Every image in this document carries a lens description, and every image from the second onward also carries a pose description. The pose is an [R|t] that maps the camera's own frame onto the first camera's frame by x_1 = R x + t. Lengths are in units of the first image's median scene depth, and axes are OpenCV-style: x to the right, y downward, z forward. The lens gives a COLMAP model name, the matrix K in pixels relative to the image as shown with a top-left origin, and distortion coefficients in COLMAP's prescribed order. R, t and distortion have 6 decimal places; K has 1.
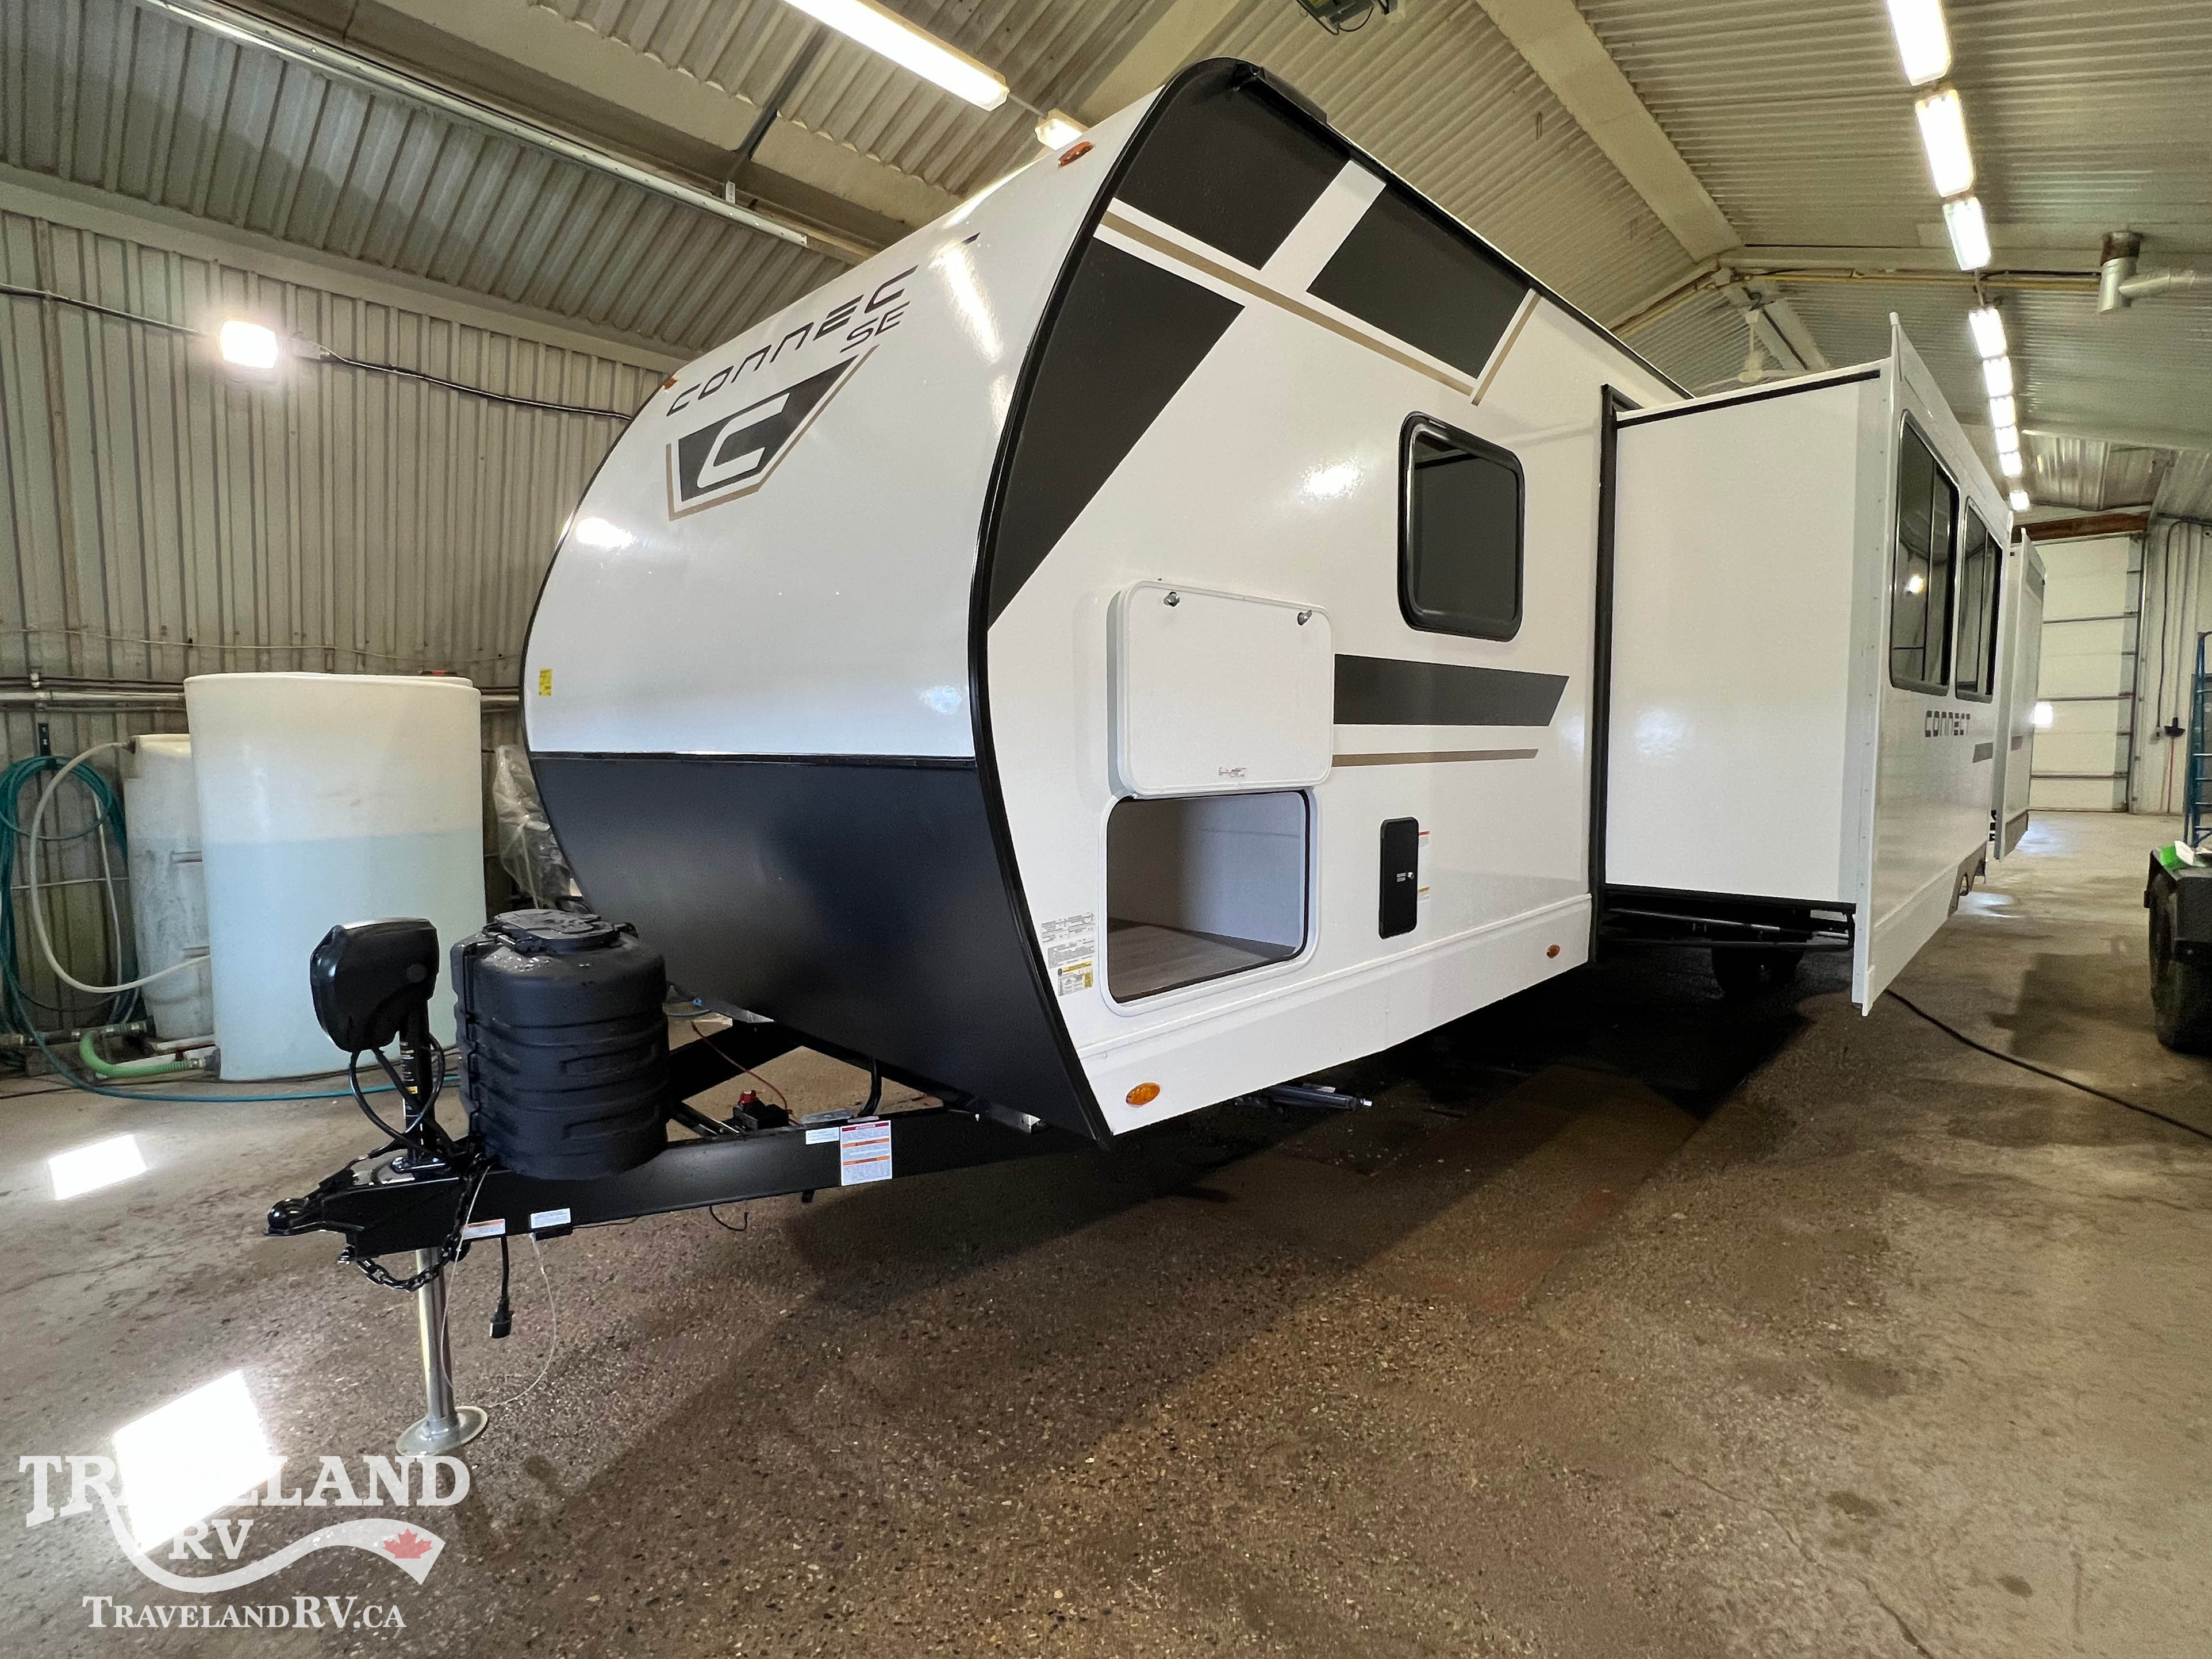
lens RADIAL K [[995.6, 0, 1104.8], [0, 995.6, 830.8], [0, 0, 1]] dist [-0.004393, -0.000200]
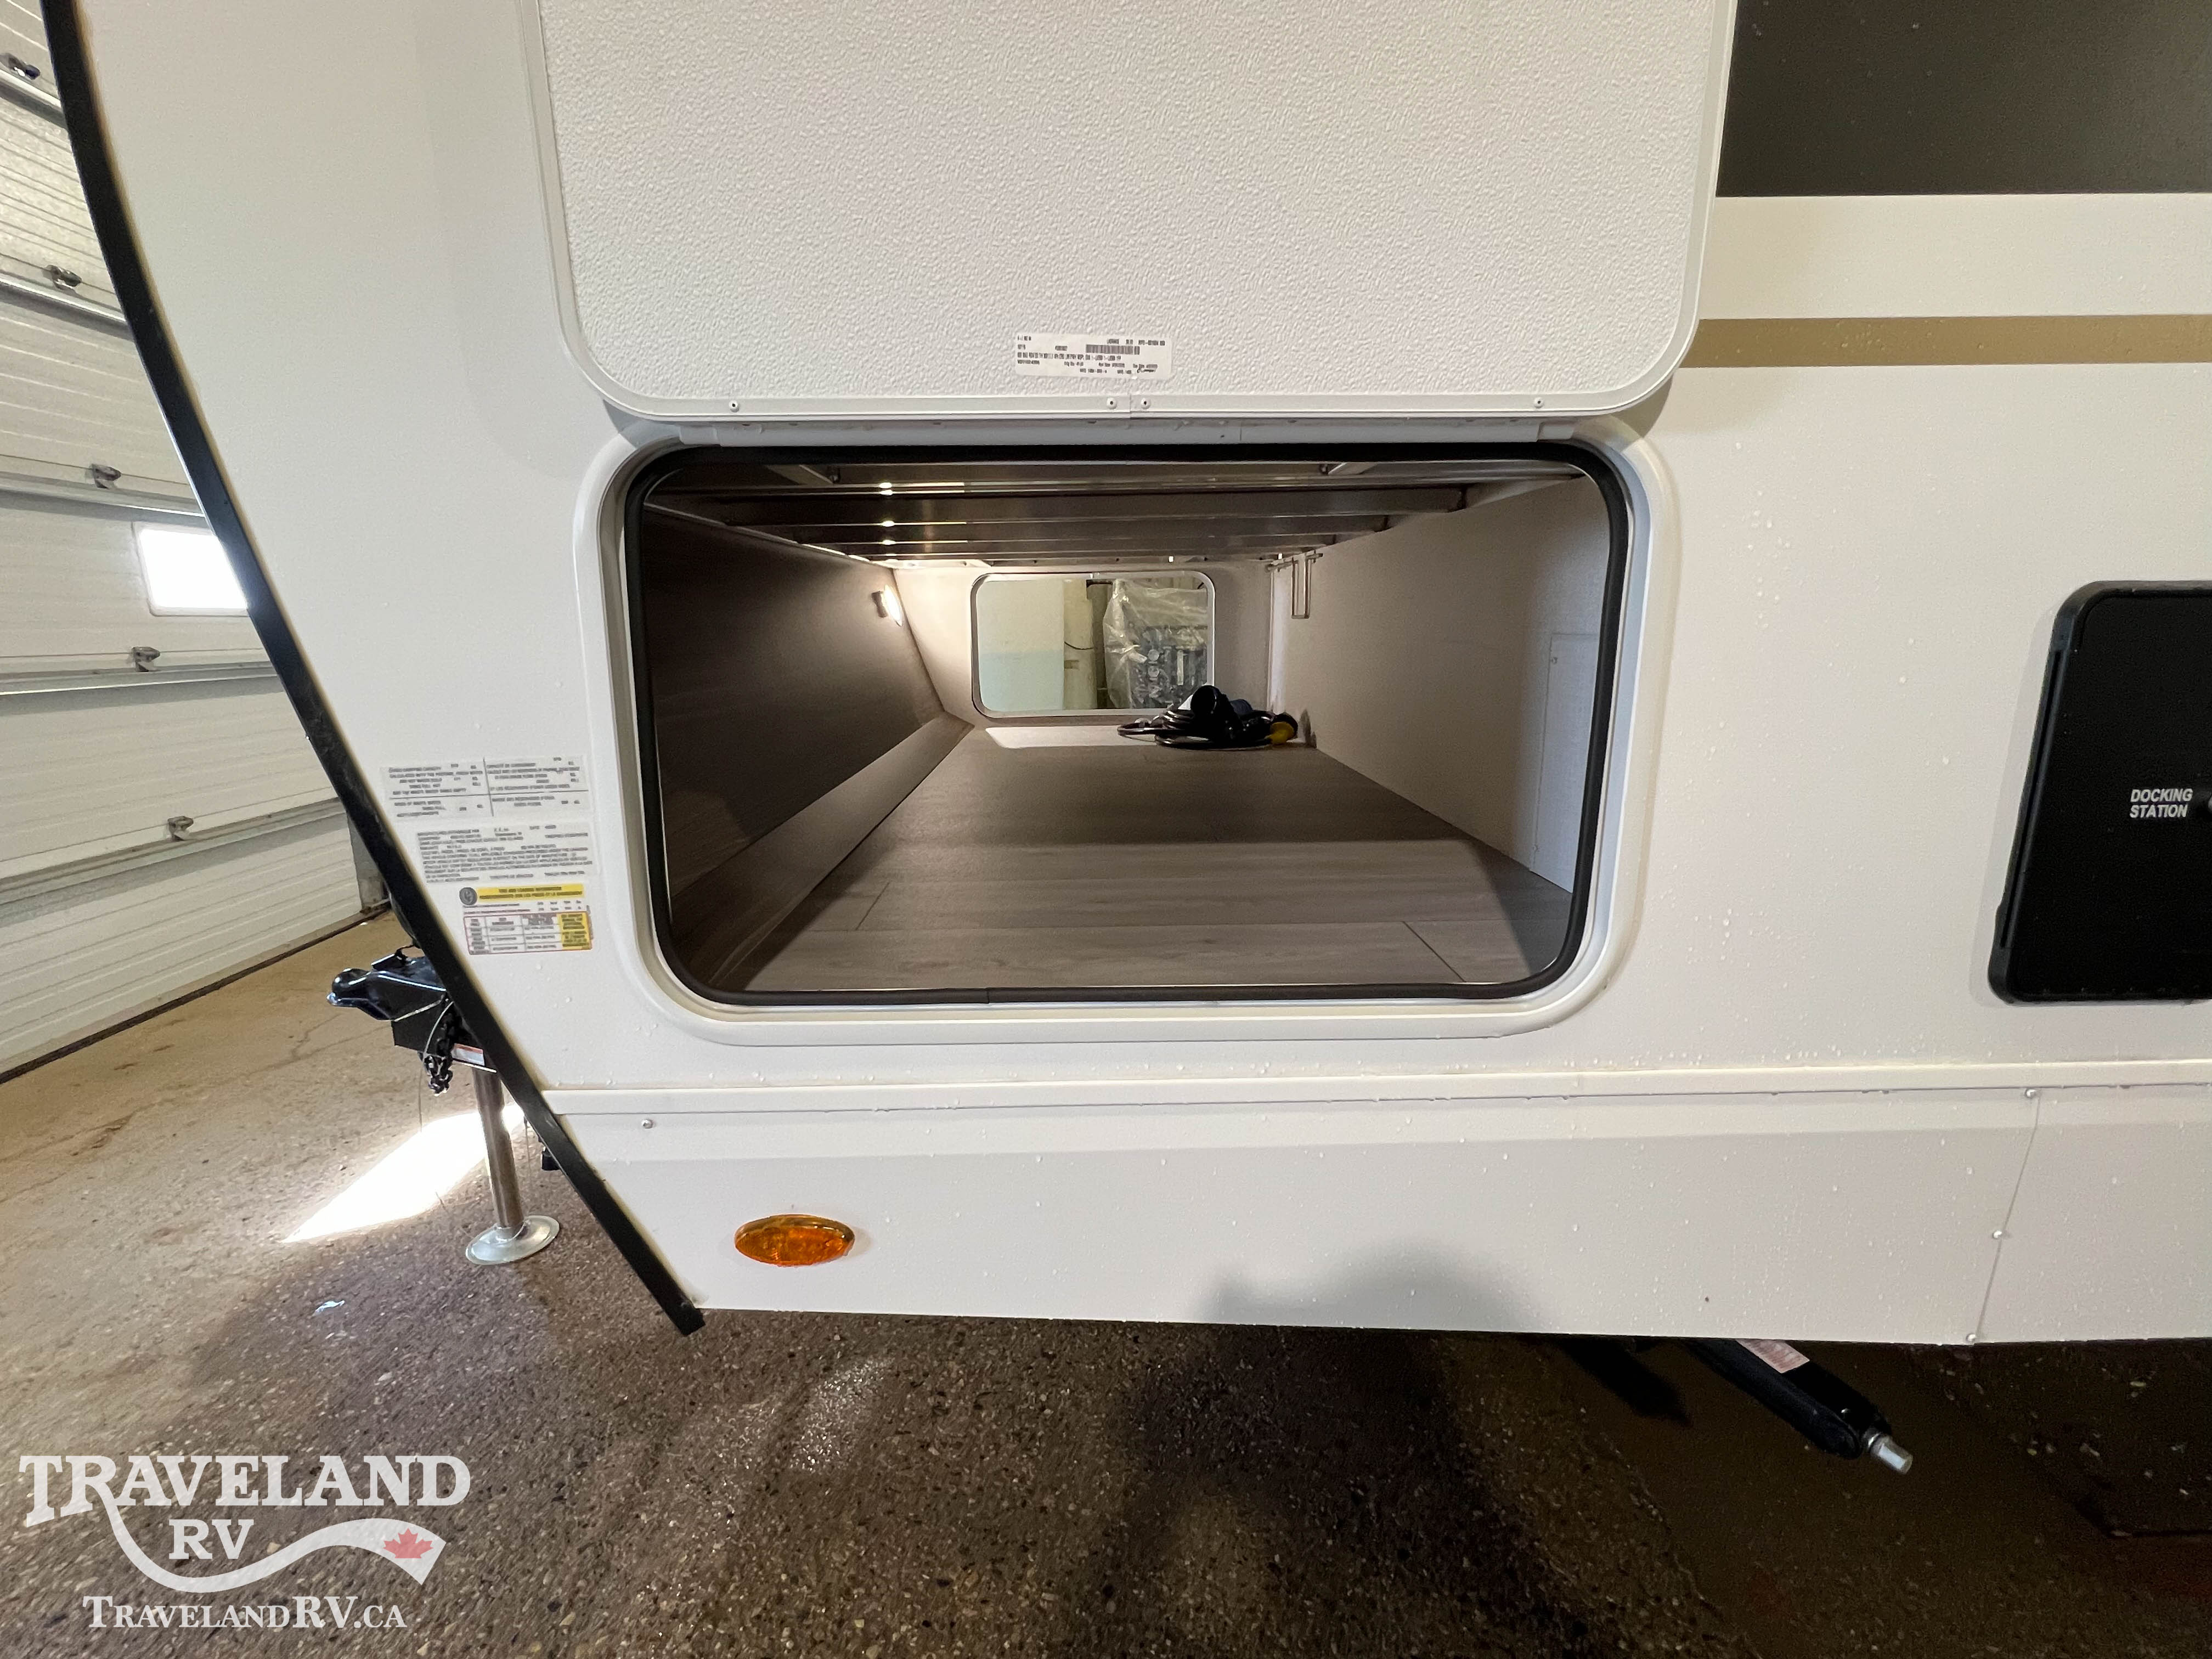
lens RADIAL K [[995.6, 0, 1097.2], [0, 995.6, 830.2], [0, 0, 1]] dist [-0.004393, -0.000200]
pose [[0.723686, 0.148850, -0.673886, 0.390894], [-0.055722, 0.985878, 0.157923, 0.038448], [0.687877, -0.076736, 0.721760, 0.870340]]
